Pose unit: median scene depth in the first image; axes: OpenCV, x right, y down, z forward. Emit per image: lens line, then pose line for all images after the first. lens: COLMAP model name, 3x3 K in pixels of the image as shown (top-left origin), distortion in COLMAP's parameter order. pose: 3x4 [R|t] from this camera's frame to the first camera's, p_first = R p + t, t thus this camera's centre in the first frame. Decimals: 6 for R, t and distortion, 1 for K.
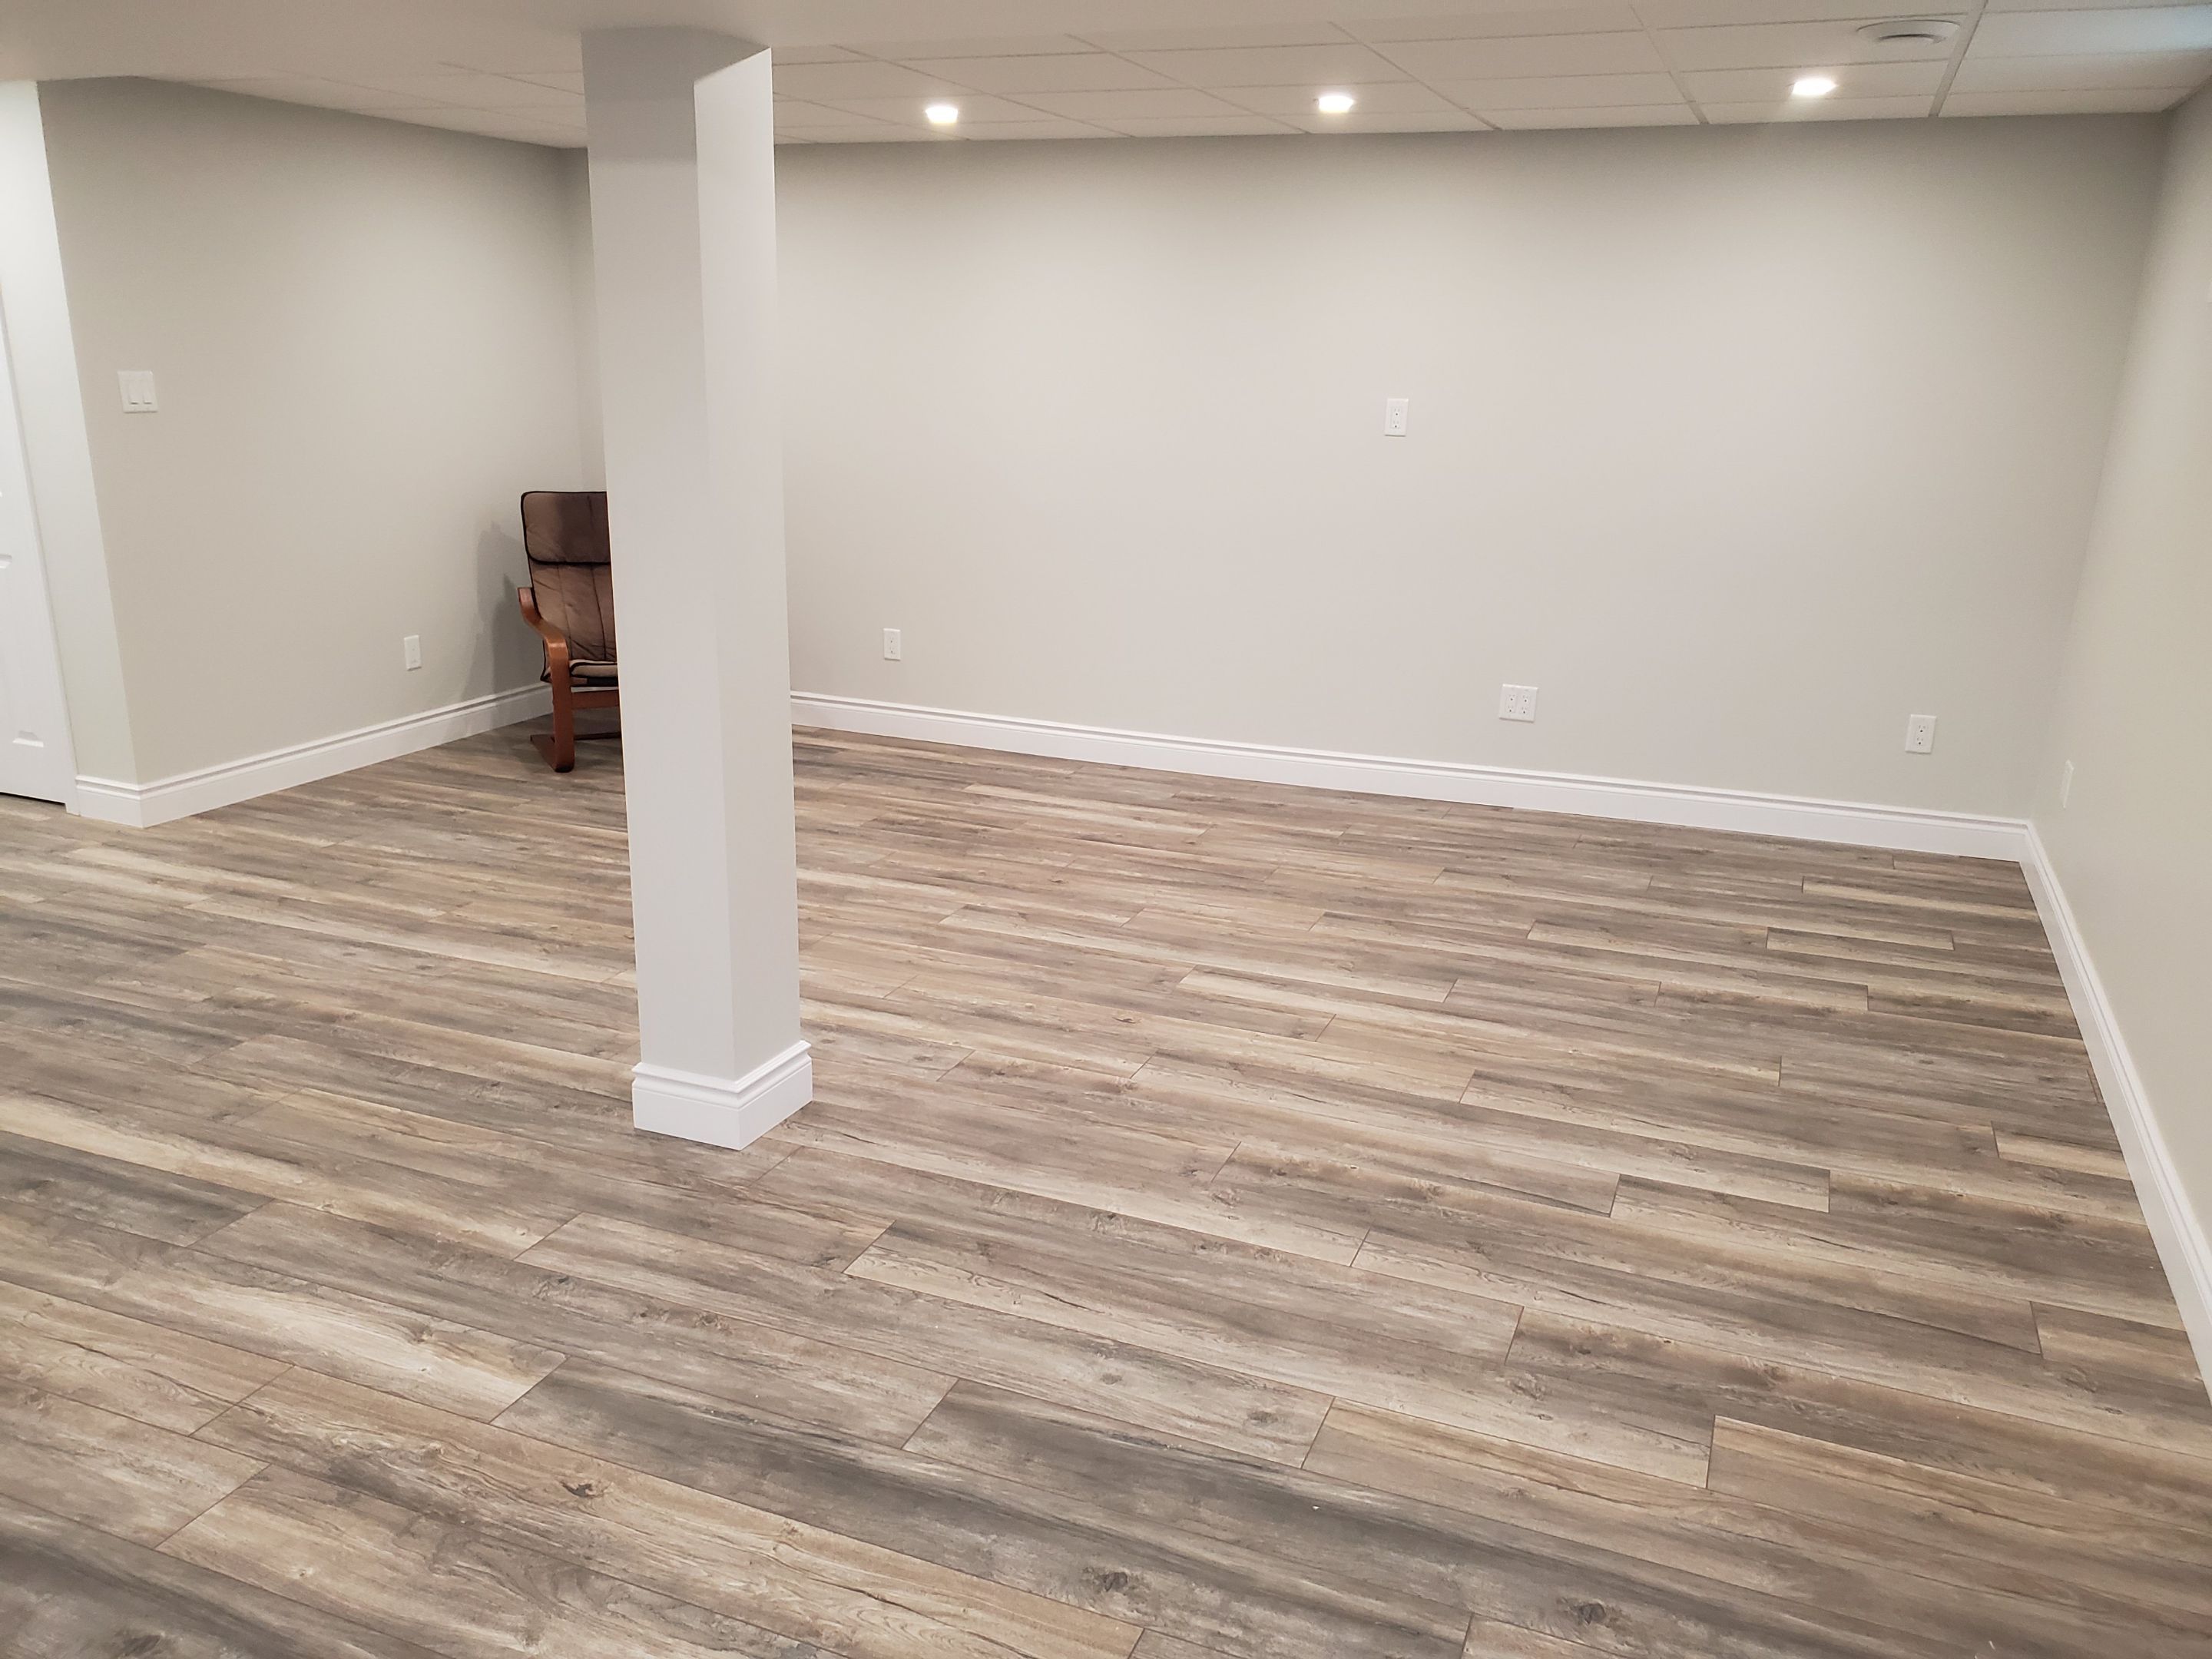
lens RADIAL K [[1700.6, 0, 1071.2], [0, 1700.6, 834.0], [0, 0, 1]] dist [0.026221, -0.019080]
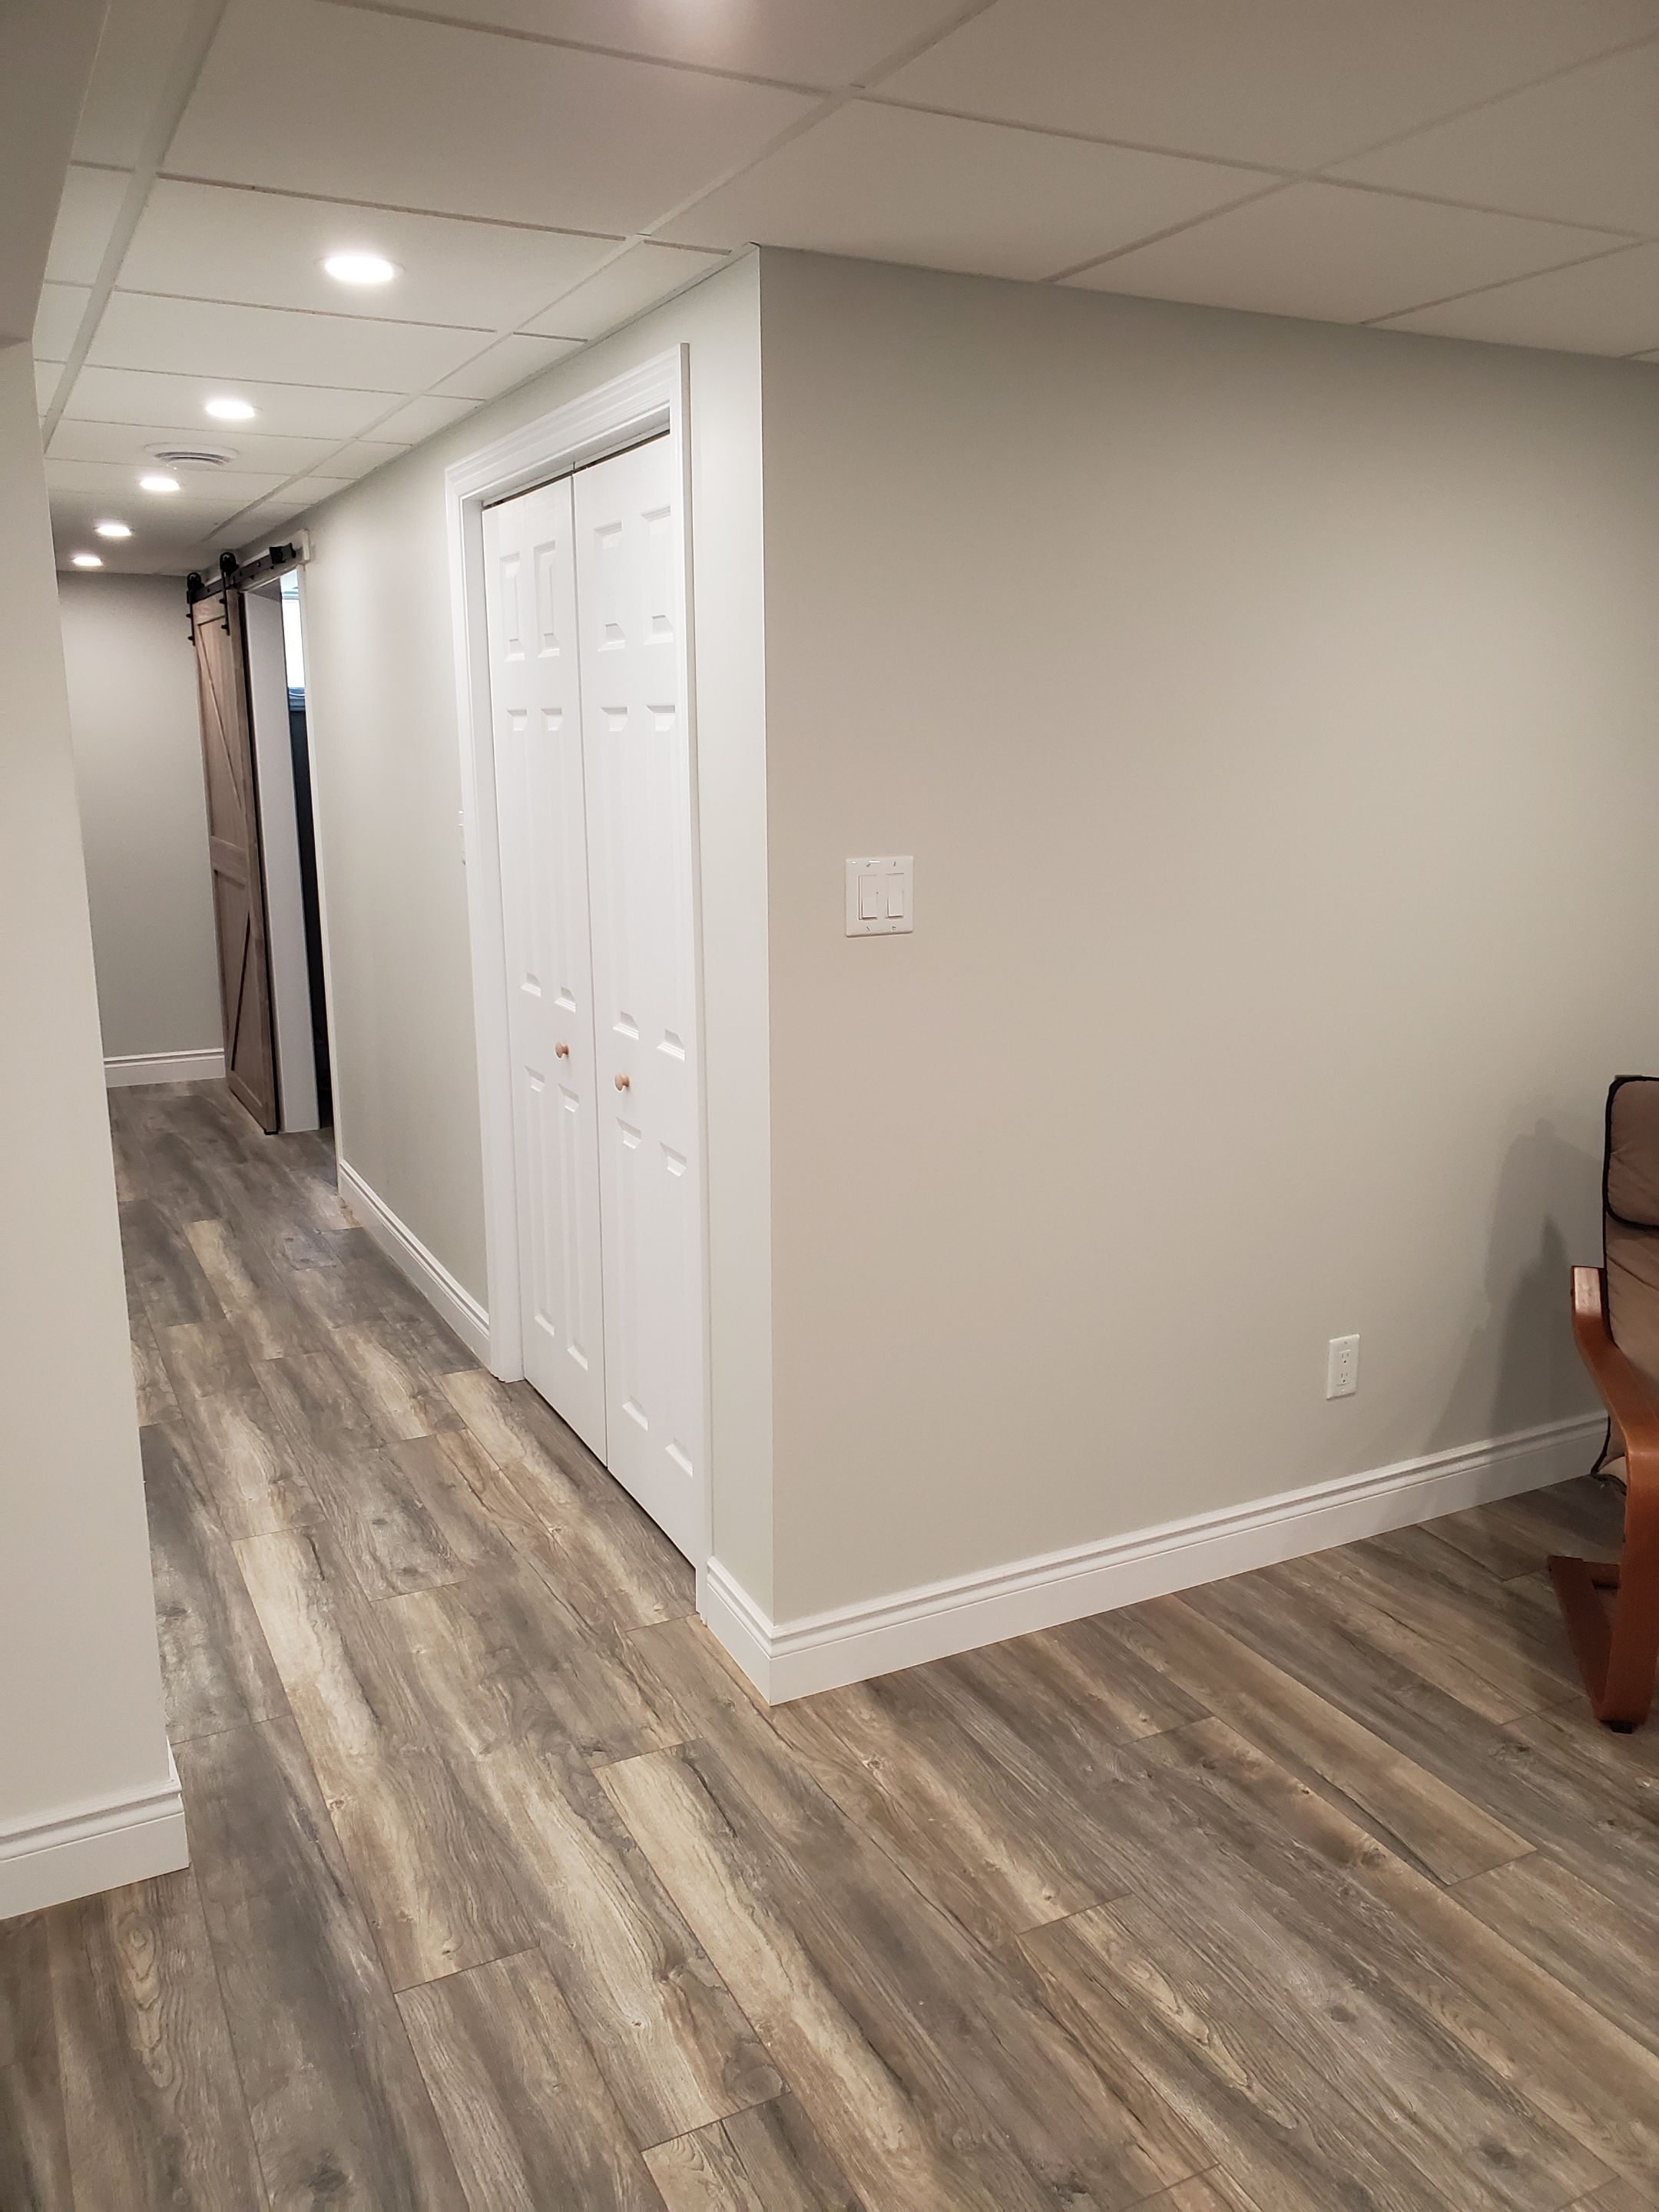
lens RADIAL K [[1700.6, 0, 825.1], [0, 1700.6, 1109.5], [0, 0, 1]] dist [0.026221, -0.019080]
pose [[0.758736, 0.116763, -0.640848, -0.278576], [-0.164130, 0.986330, -0.014613, -0.227876], [0.630382, 0.116270, 0.767529, 0.755877]]
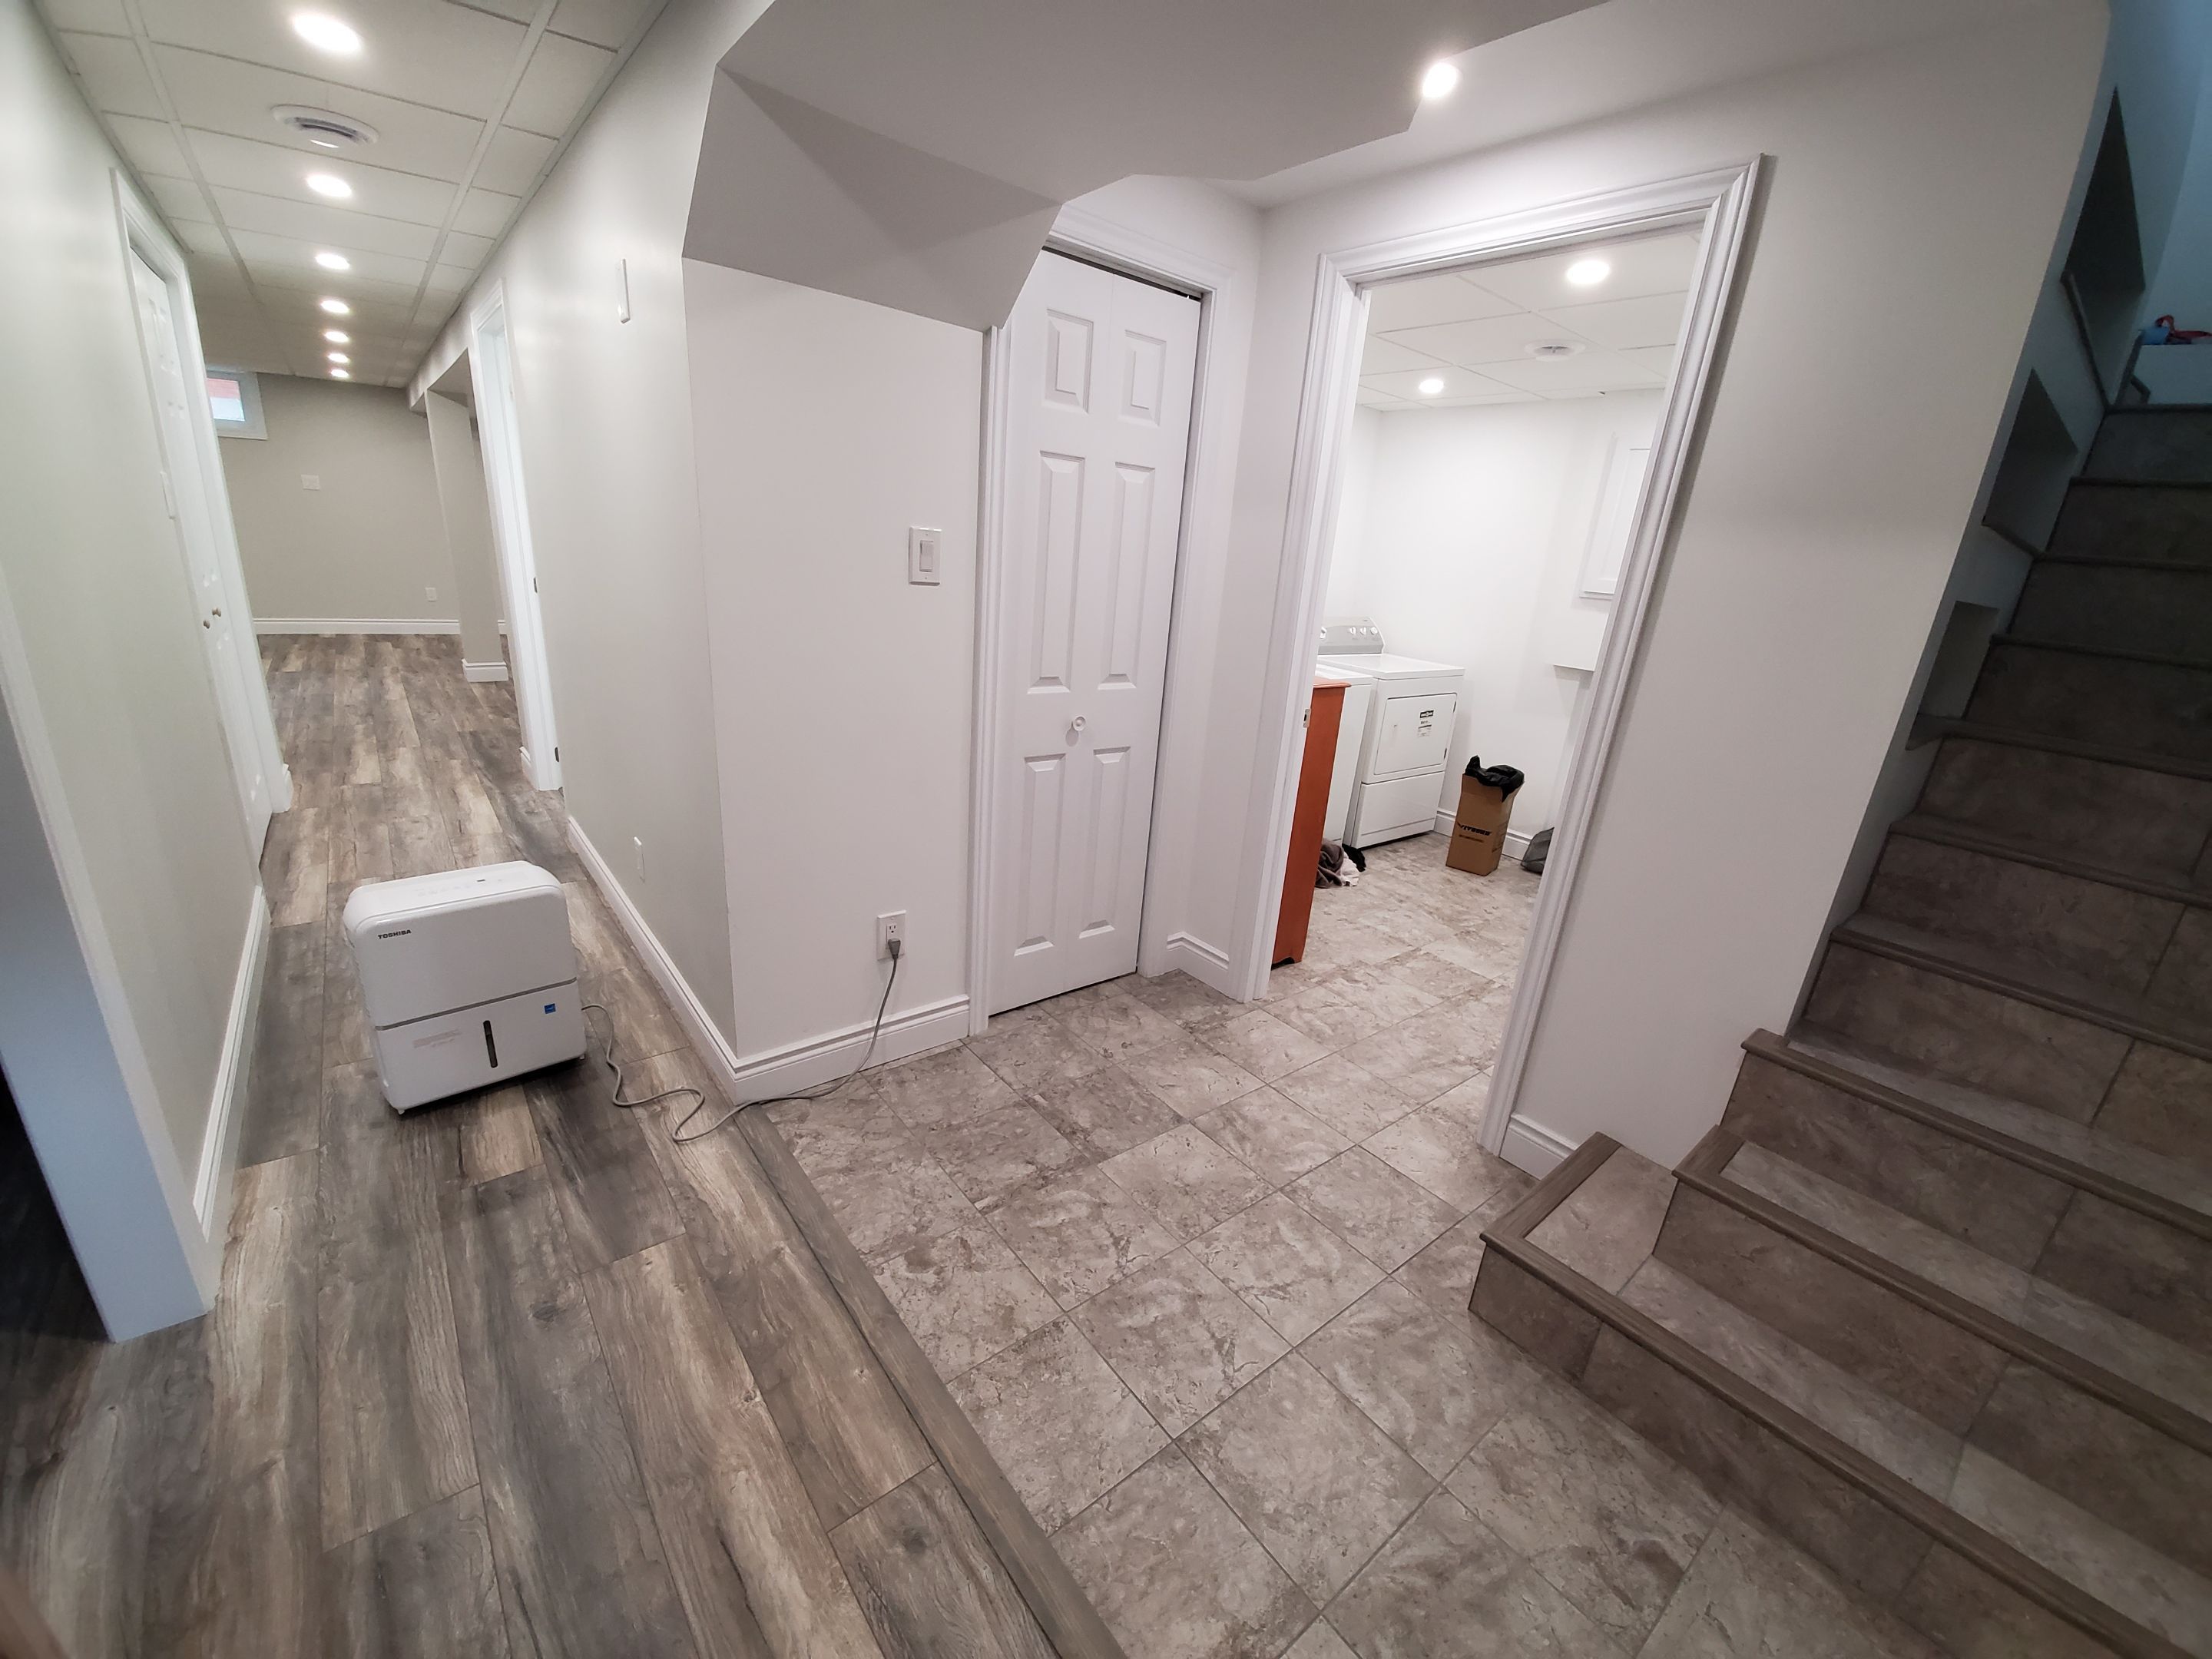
lens RADIAL K [[852.2, 0, 1163.2], [0, 852.2, 824.6], [0, 0, 1]] dist [-0.017516, -0.004344]
pose [[-0.900136, -0.228947, 0.370592, -1.921693], [0.010030, 0.839625, 0.543073, -0.468077], [-0.435494, 0.492557, -0.753480, 1.576174]]
